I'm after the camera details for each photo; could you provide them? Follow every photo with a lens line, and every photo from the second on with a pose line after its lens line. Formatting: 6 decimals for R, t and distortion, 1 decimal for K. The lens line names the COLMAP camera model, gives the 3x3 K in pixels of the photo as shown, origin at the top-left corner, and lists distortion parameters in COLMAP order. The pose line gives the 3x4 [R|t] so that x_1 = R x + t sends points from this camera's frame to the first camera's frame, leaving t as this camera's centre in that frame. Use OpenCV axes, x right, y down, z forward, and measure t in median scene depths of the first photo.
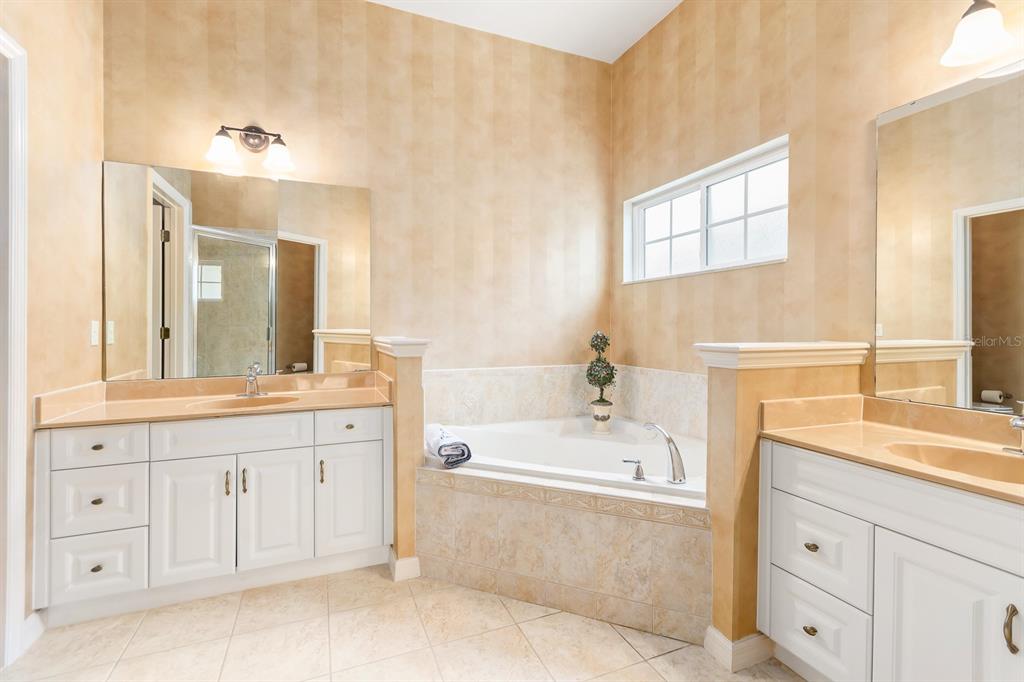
lens RADIAL K [[458.0, 0, 510.0], [0, 458.0, 335.2], [0, 0, 1]] dist [0.007187, -0.000078]
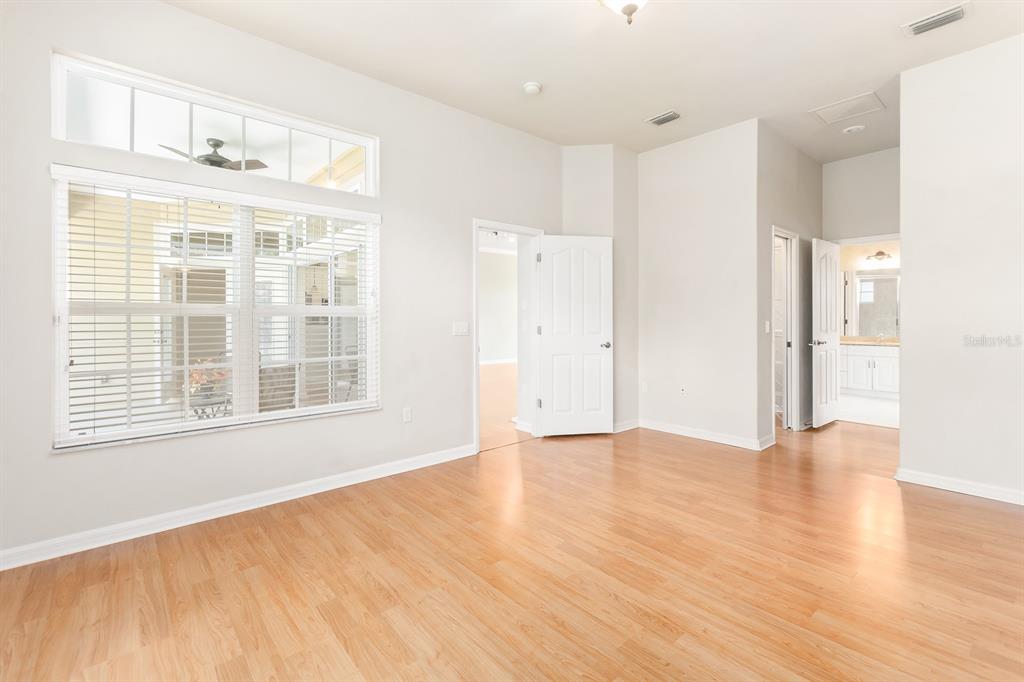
lens RADIAL K [[458.0, 0, 504.1], [0, 458.0, 316.3], [0, 0, 1]] dist [0.007187, -0.000078]
pose [[0.314548, -0.008142, -0.949207, 1.015706], [-0.004314, 0.999941, -0.010007, -0.002015], [0.949232, 0.007242, 0.314494, -1.515878]]
